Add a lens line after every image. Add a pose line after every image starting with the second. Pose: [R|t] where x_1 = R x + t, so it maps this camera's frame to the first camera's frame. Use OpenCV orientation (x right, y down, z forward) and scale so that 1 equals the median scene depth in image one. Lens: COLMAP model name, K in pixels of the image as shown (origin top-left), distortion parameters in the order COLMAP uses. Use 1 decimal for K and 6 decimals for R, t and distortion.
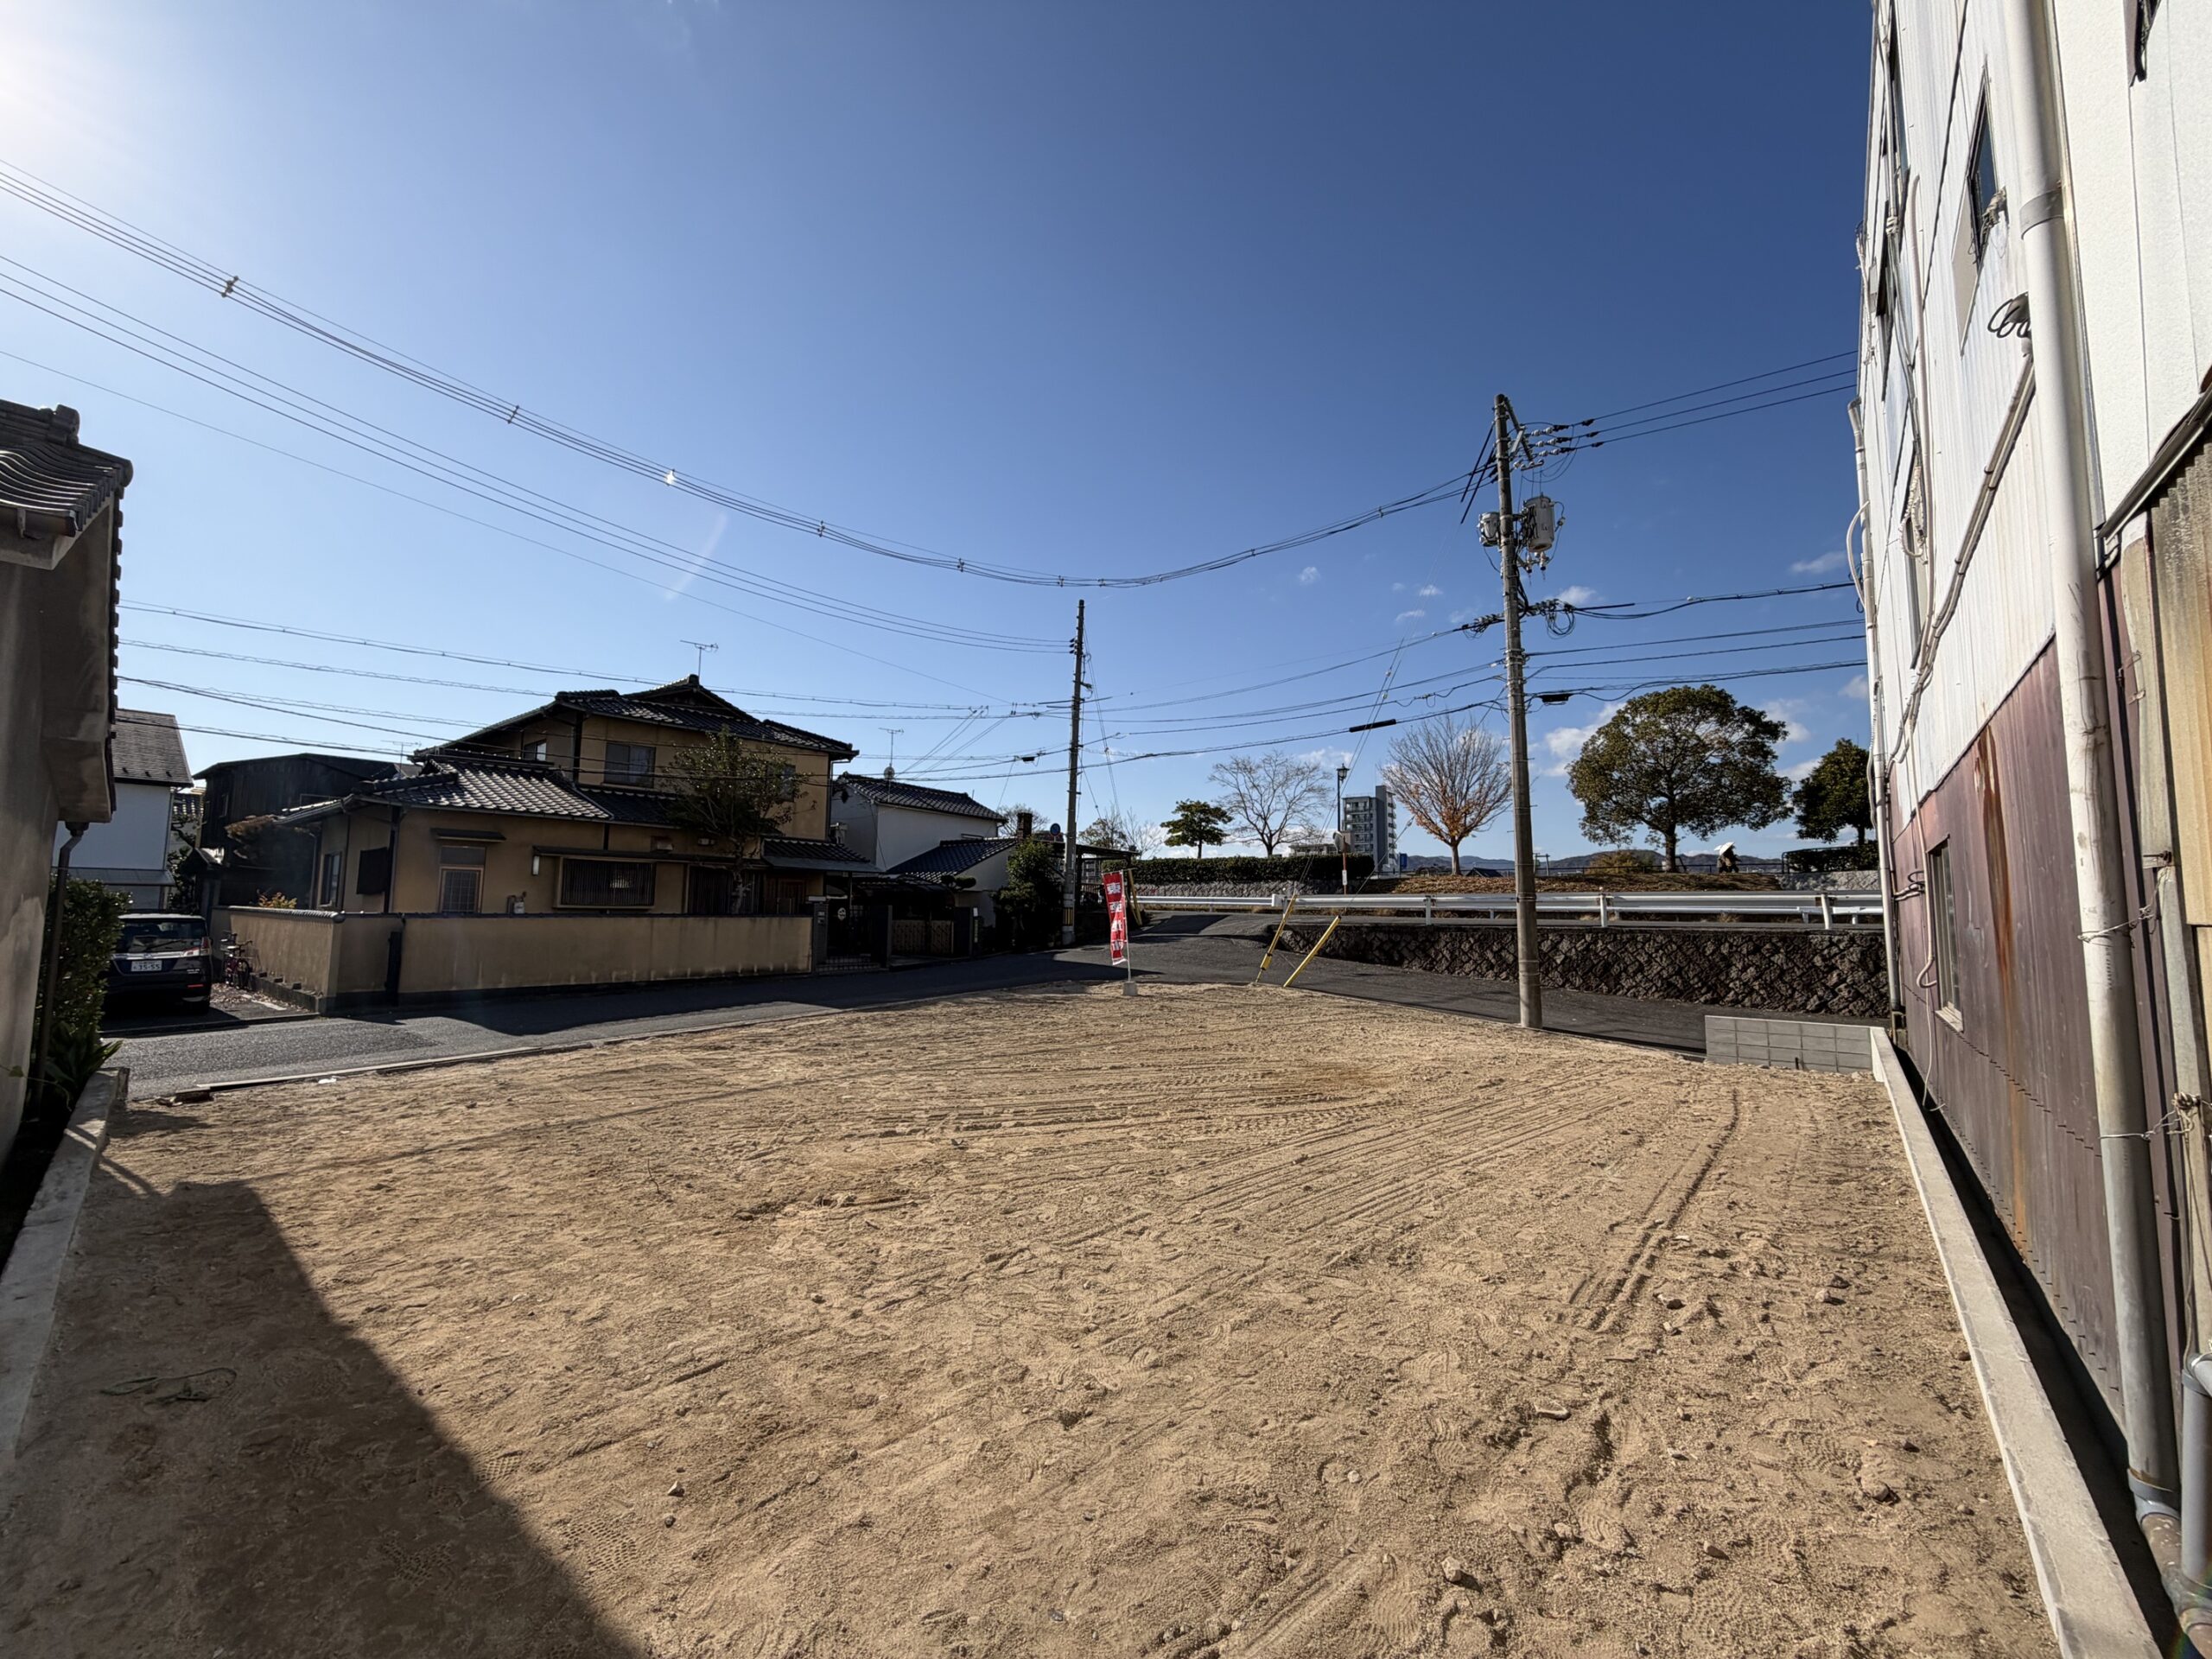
lens RADIAL K [[882.0, 0, 1109.5], [0, 882.0, 831.7], [0, 0, 1]] dist [0.002115, -0.000360]
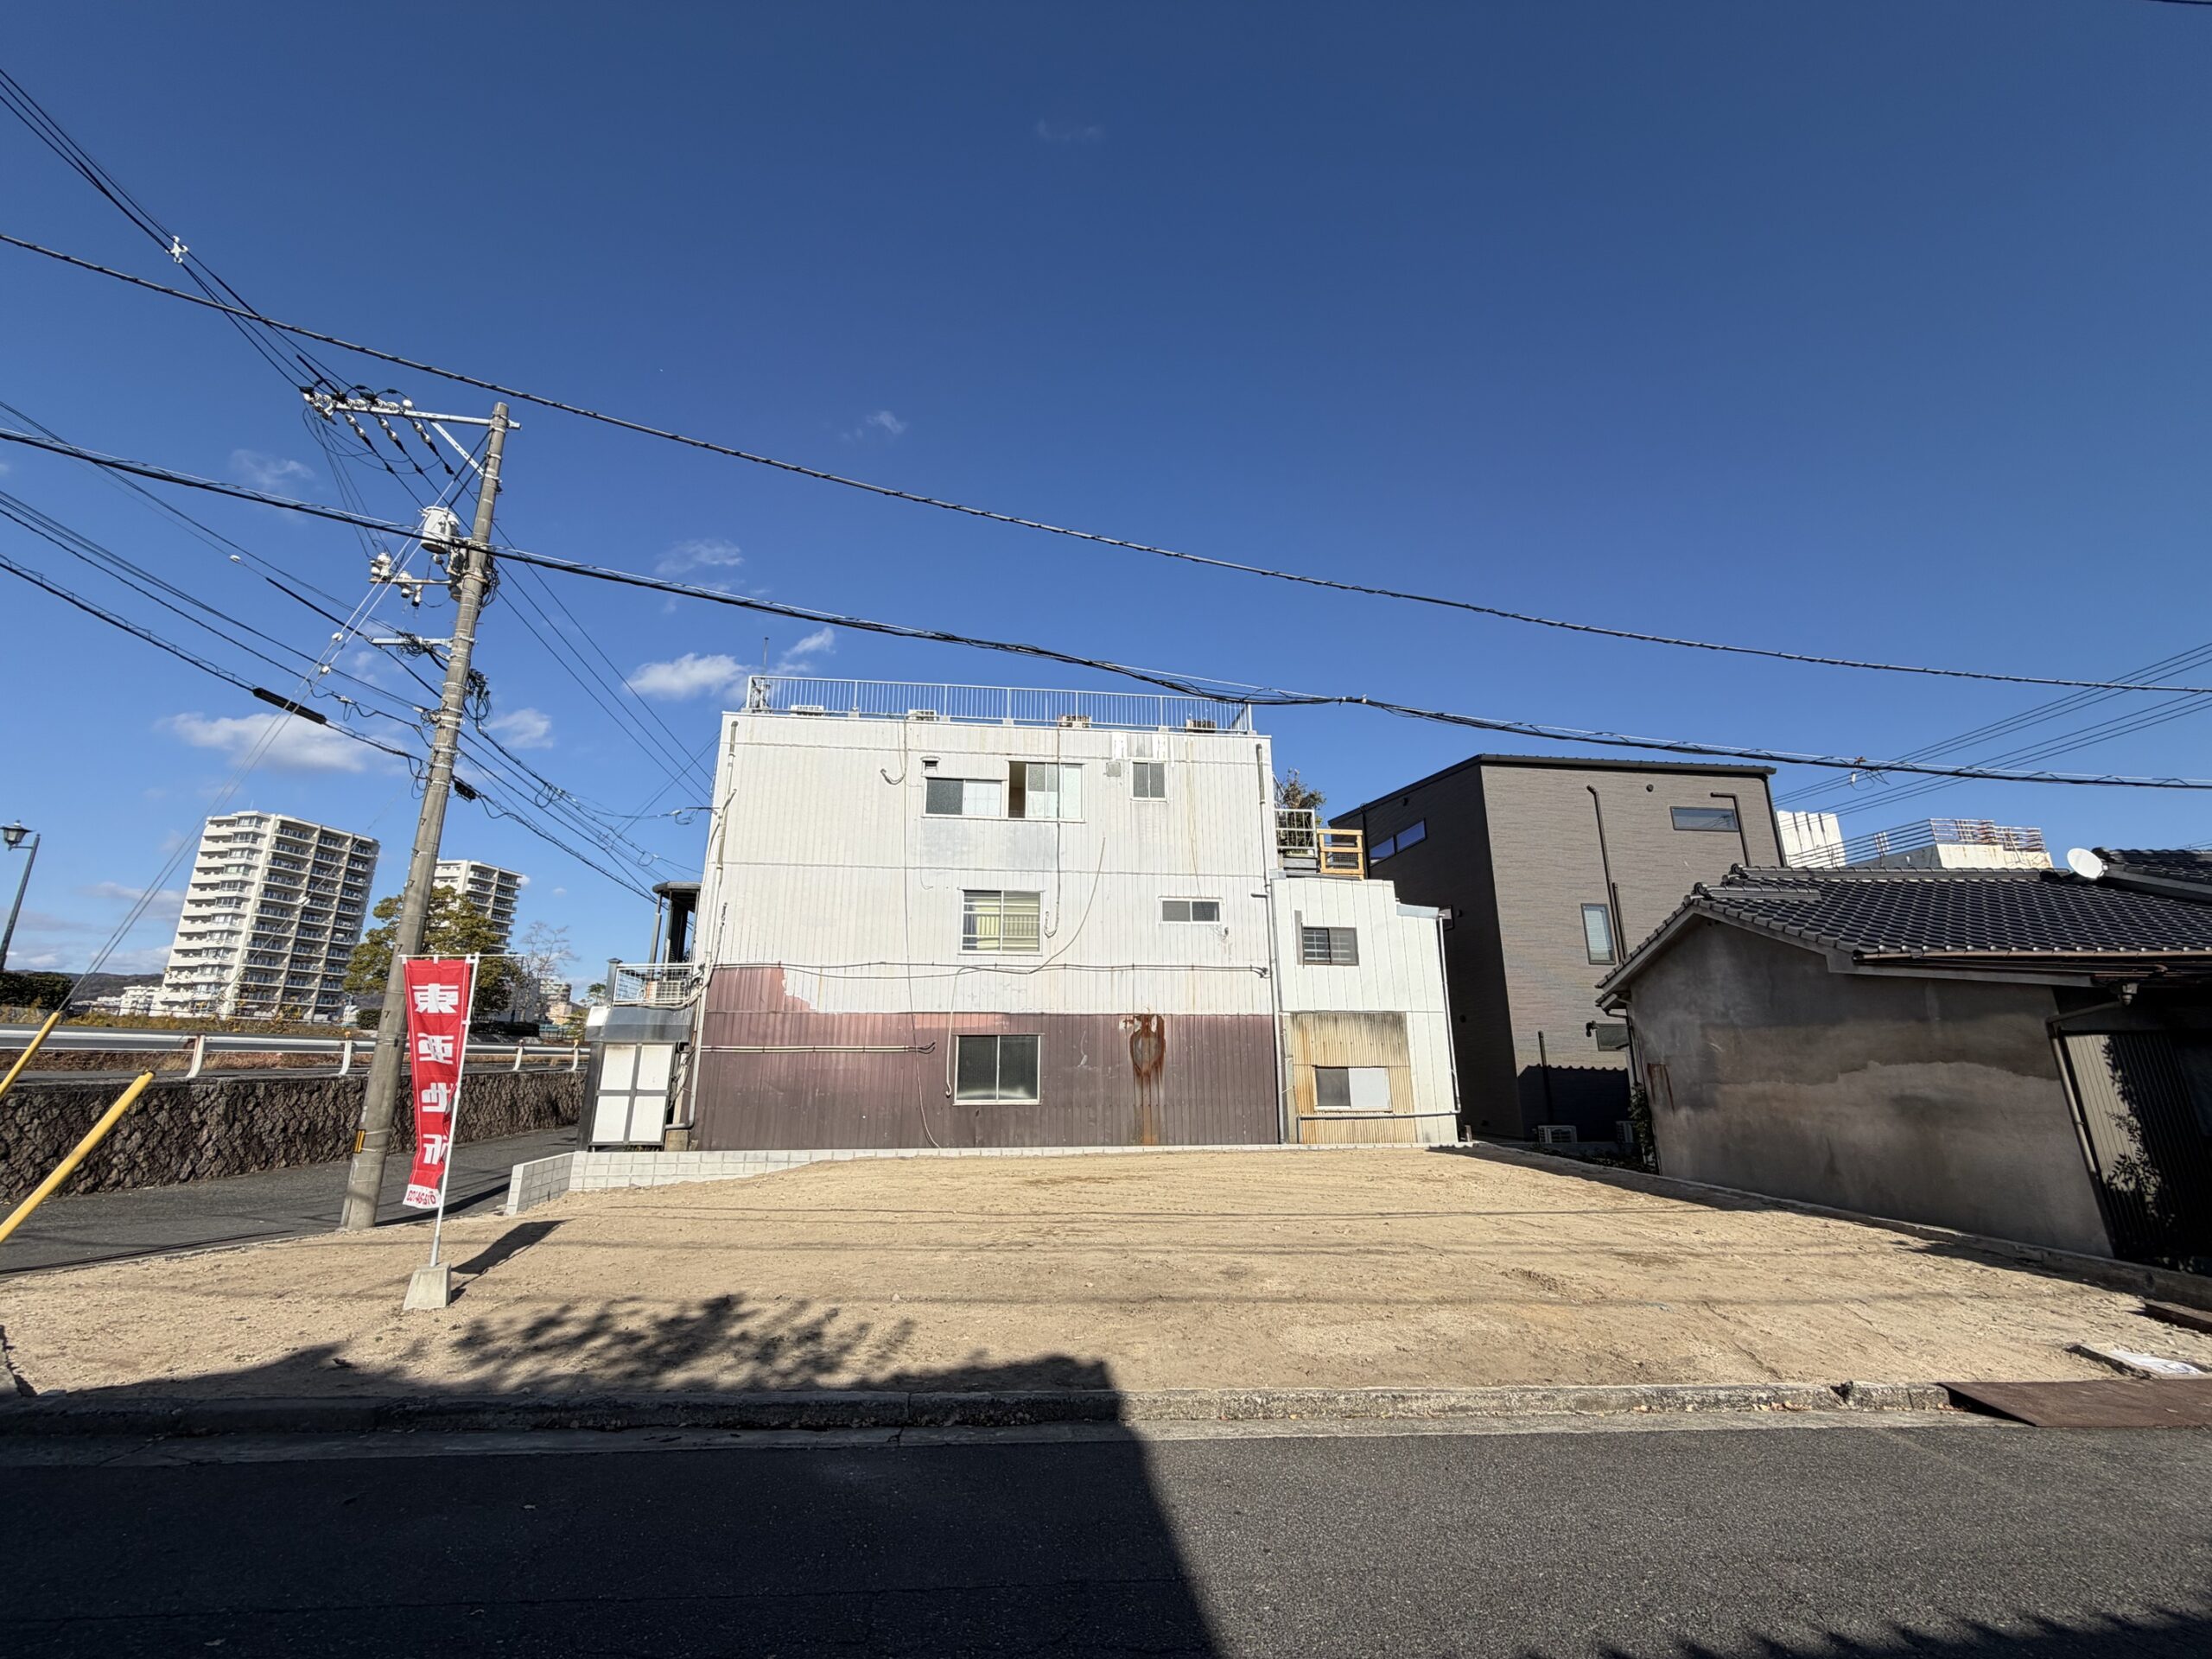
lens RADIAL K [[882.0, 0, 1100.5], [0, 882.0, 832.1], [0, 0, 1]] dist [0.002115, -0.000360]
pose [[-0.724884, 0.164481, 0.668947, -0.406949], [-0.069076, 0.948826, -0.308151, 0.084780], [-0.685399, -0.269582, -0.676427, 0.999333]]
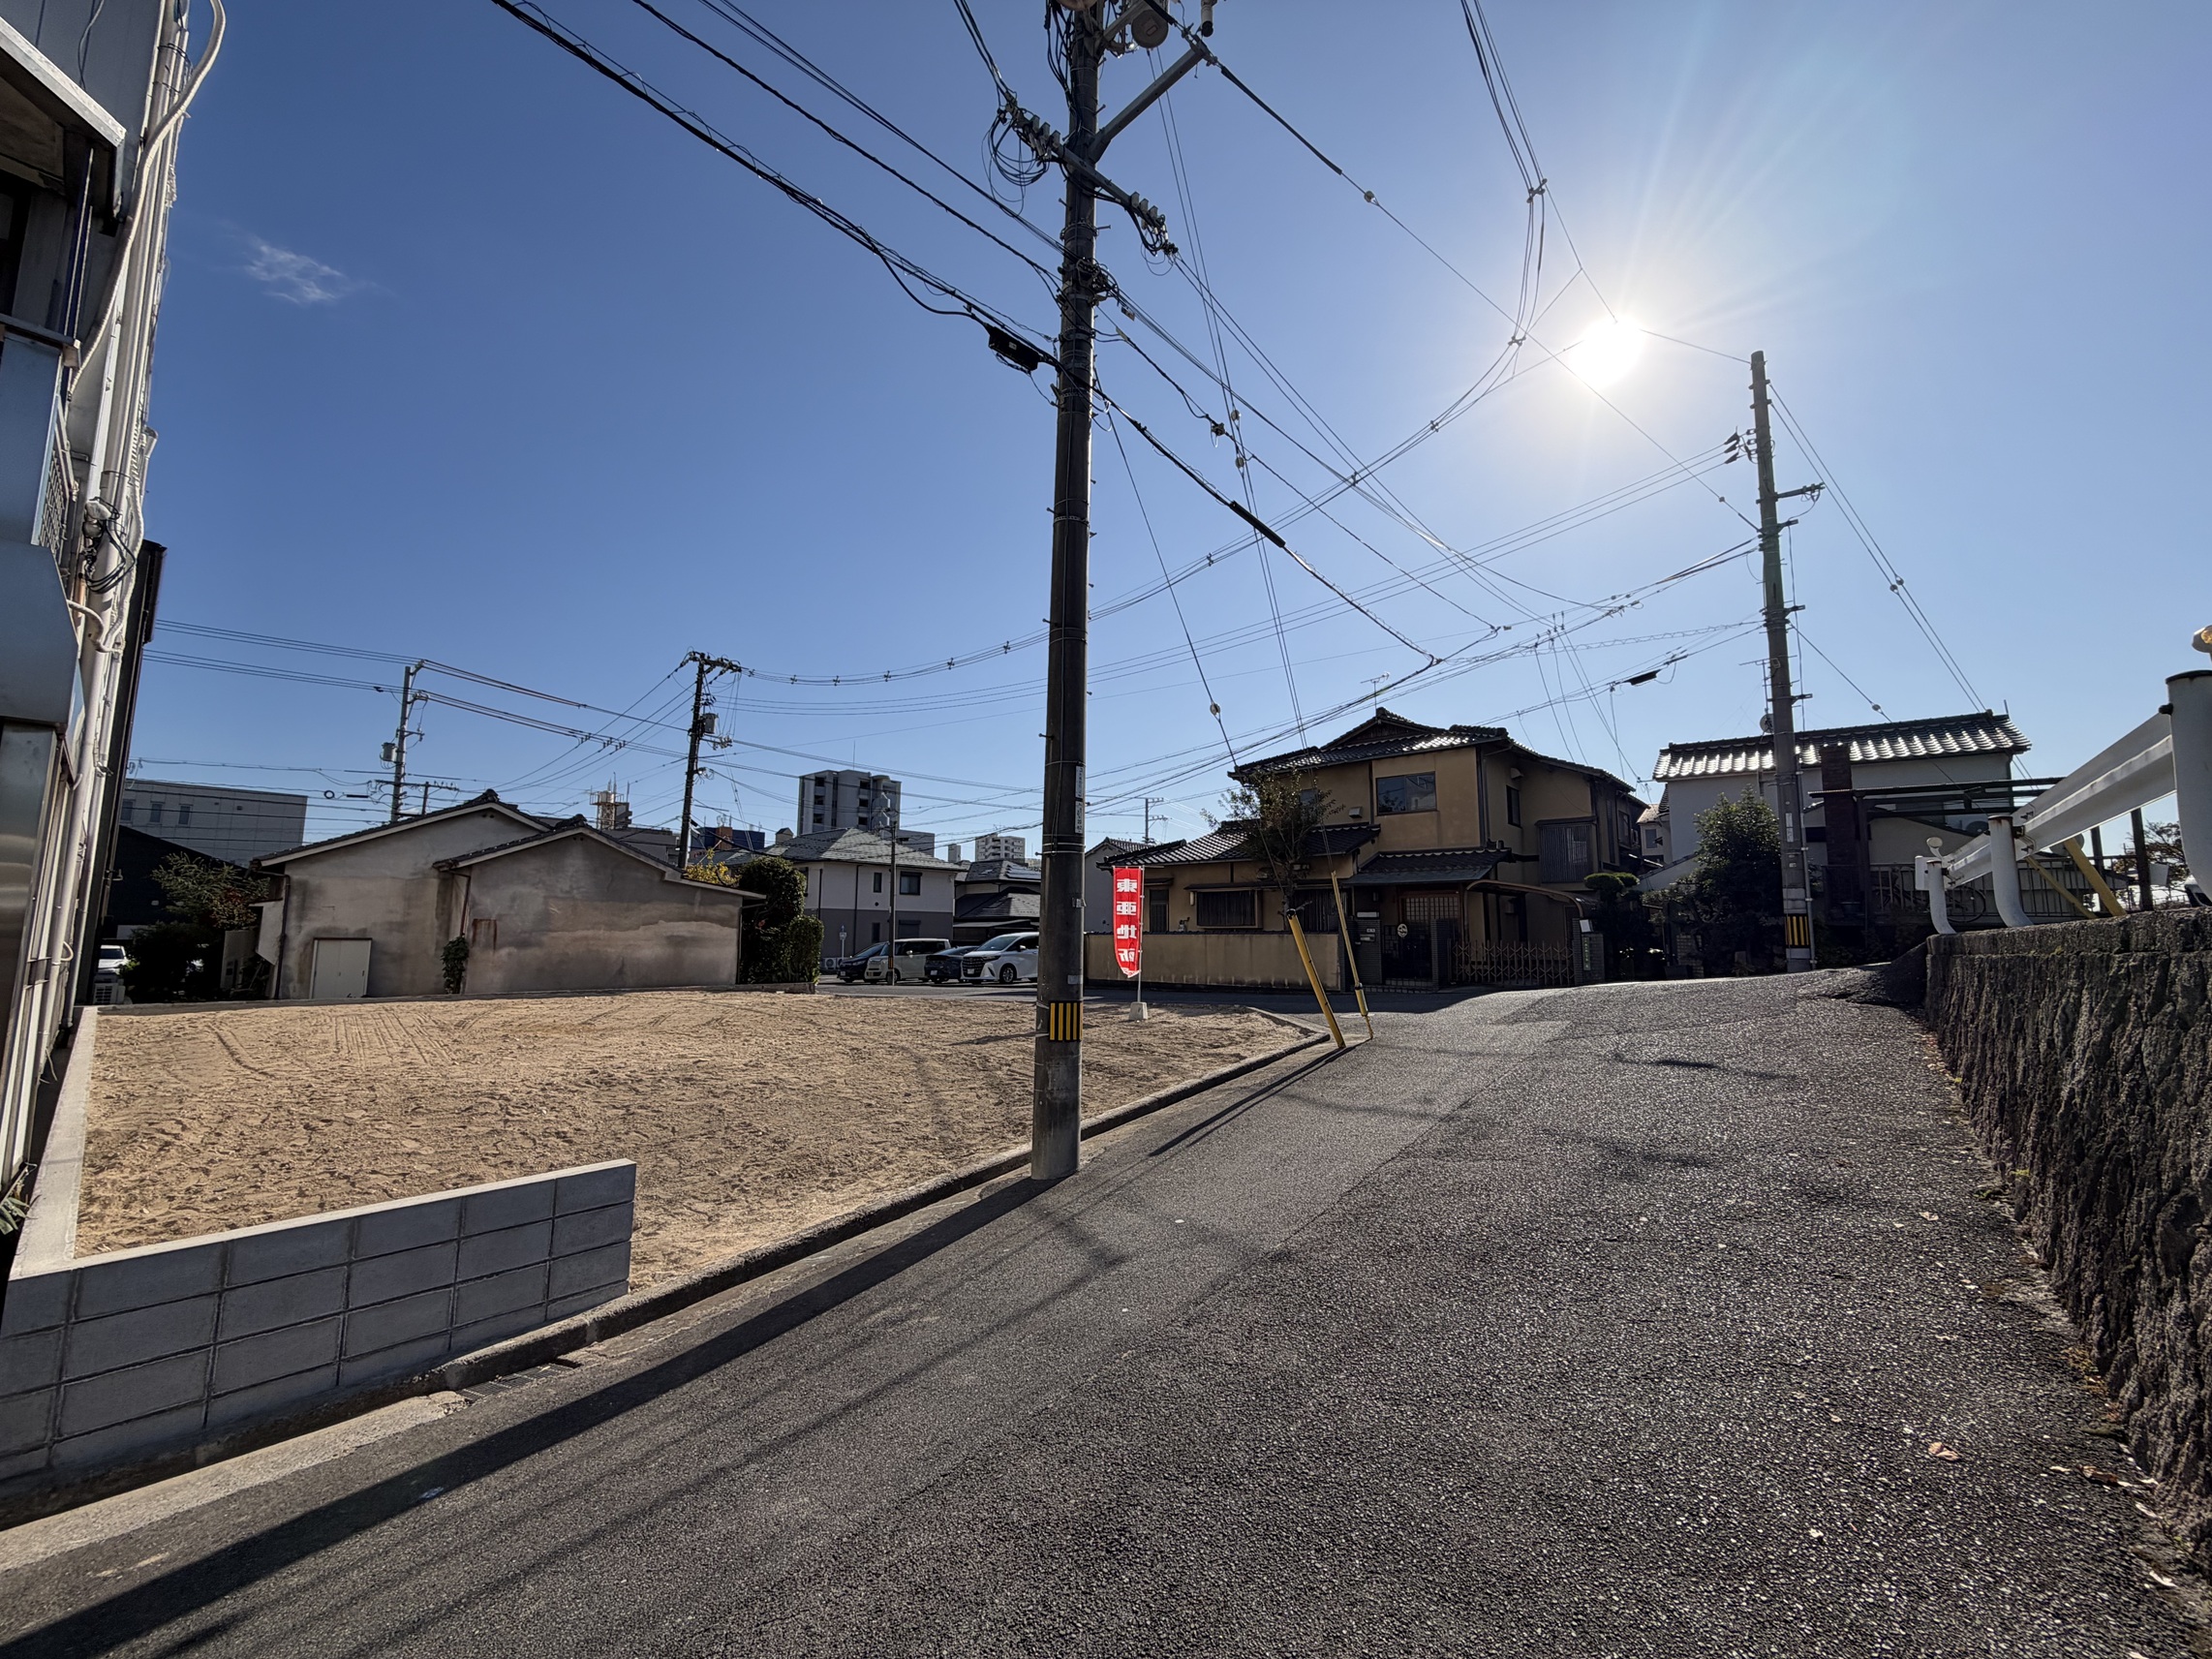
lens RADIAL K [[882.0, 0, 1108.2], [0, 882.0, 832.5], [0, 0, 1]] dist [0.002115, -0.000360]
pose [[-0.029324, -0.129631, -0.991129, 0.756281], [0.086134, 0.987539, -0.131710, 0.108767], [0.995852, -0.089232, -0.017793, 0.906781]]
